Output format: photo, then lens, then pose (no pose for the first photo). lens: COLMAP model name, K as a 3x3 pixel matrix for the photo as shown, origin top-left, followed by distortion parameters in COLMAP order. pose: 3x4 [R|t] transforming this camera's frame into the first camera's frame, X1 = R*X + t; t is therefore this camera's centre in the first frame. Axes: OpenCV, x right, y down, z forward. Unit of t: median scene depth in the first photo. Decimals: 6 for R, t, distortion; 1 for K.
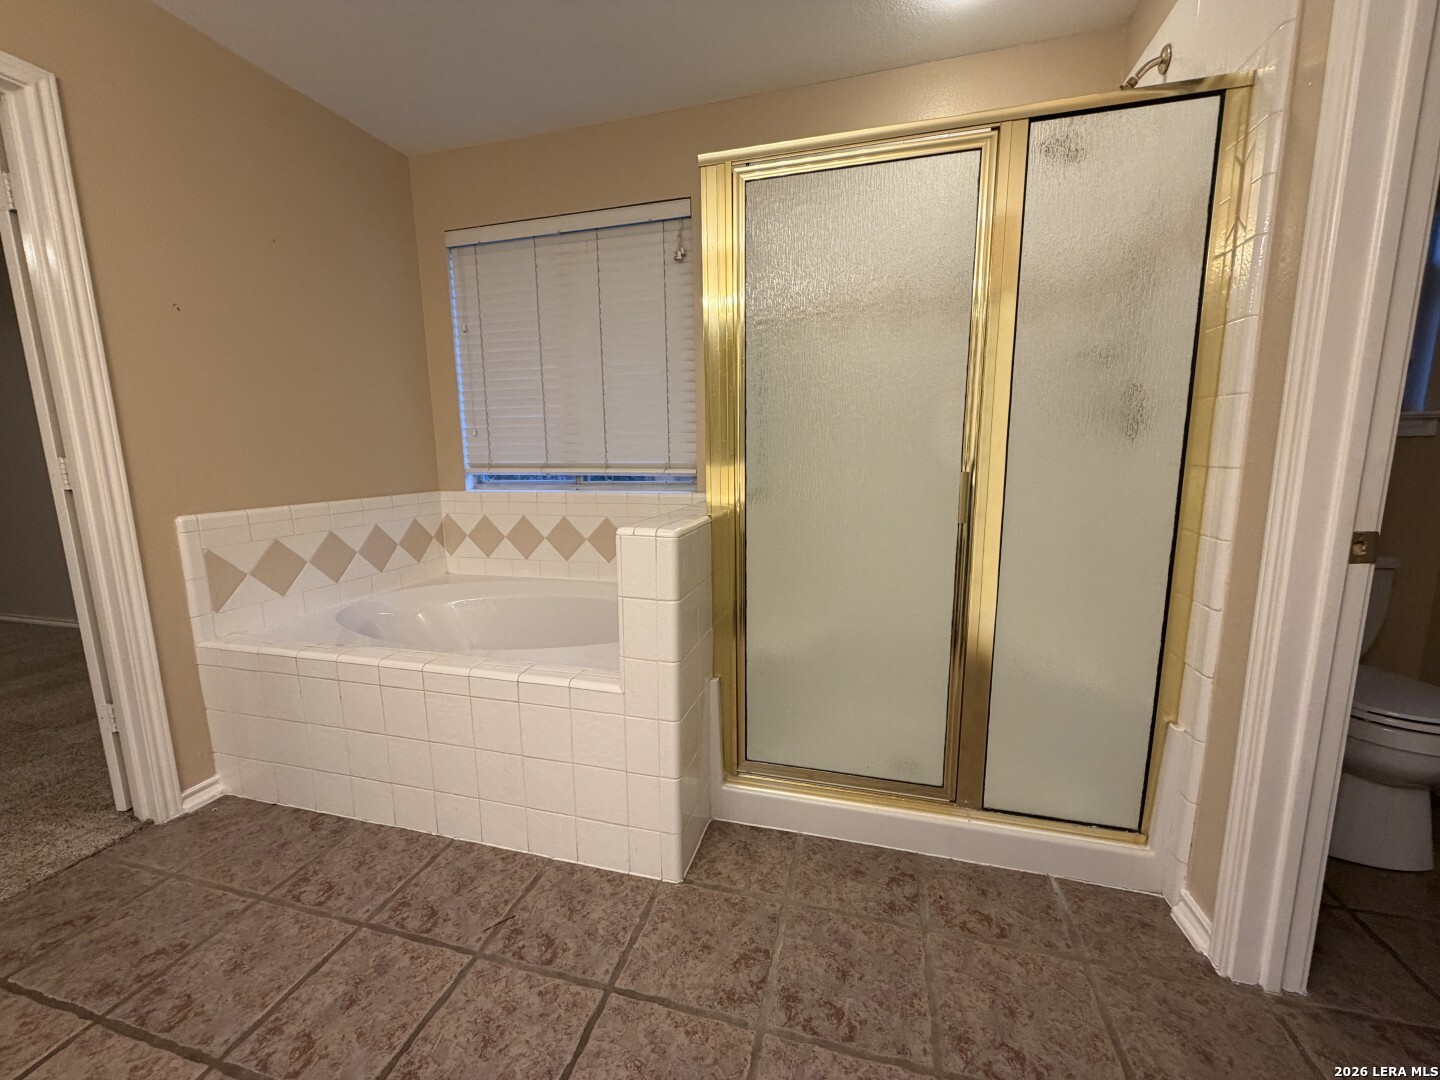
lens RADIAL K [[585.6, 0, 720.8], [0, 585.6, 543.8], [0, 0, 1]] dist [-0.001195, 0.000001]
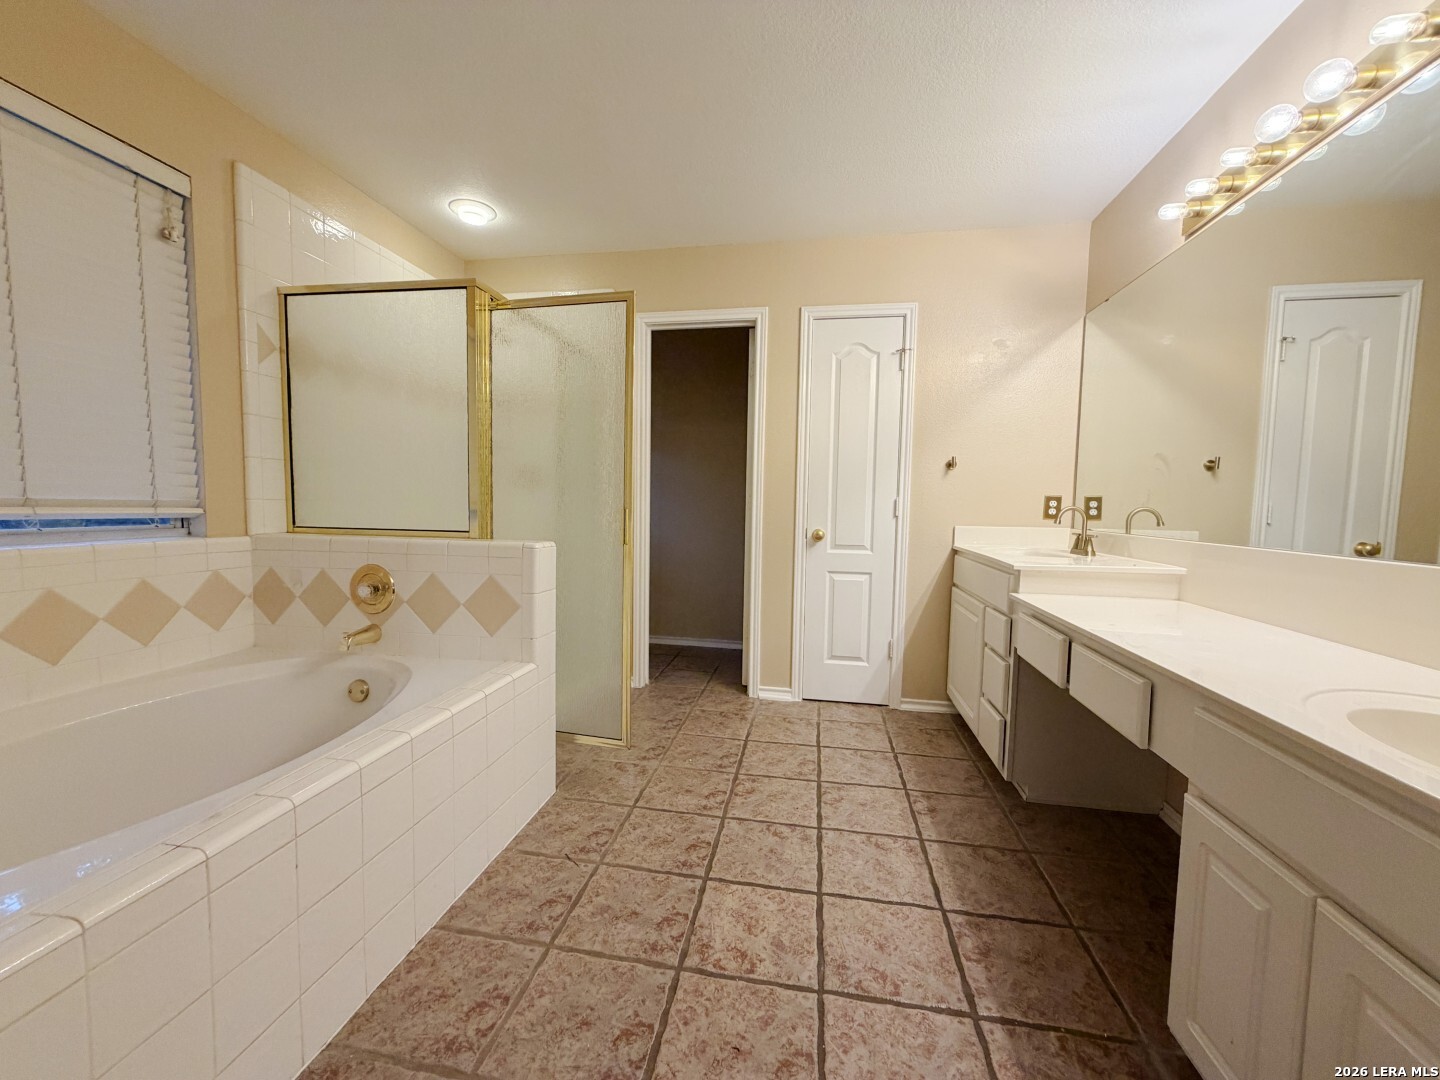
lens RADIAL K [[585.6, 0, 720.8], [0, 585.6, 543.8], [0, 0, 1]] dist [-0.001195, 0.000001]
pose [[-0.123651, -0.059453, 0.990543, -1.446654], [0.131468, 0.988423, 0.075737, -0.075136], [-0.983578, 0.139590, -0.114403, 0.645834]]
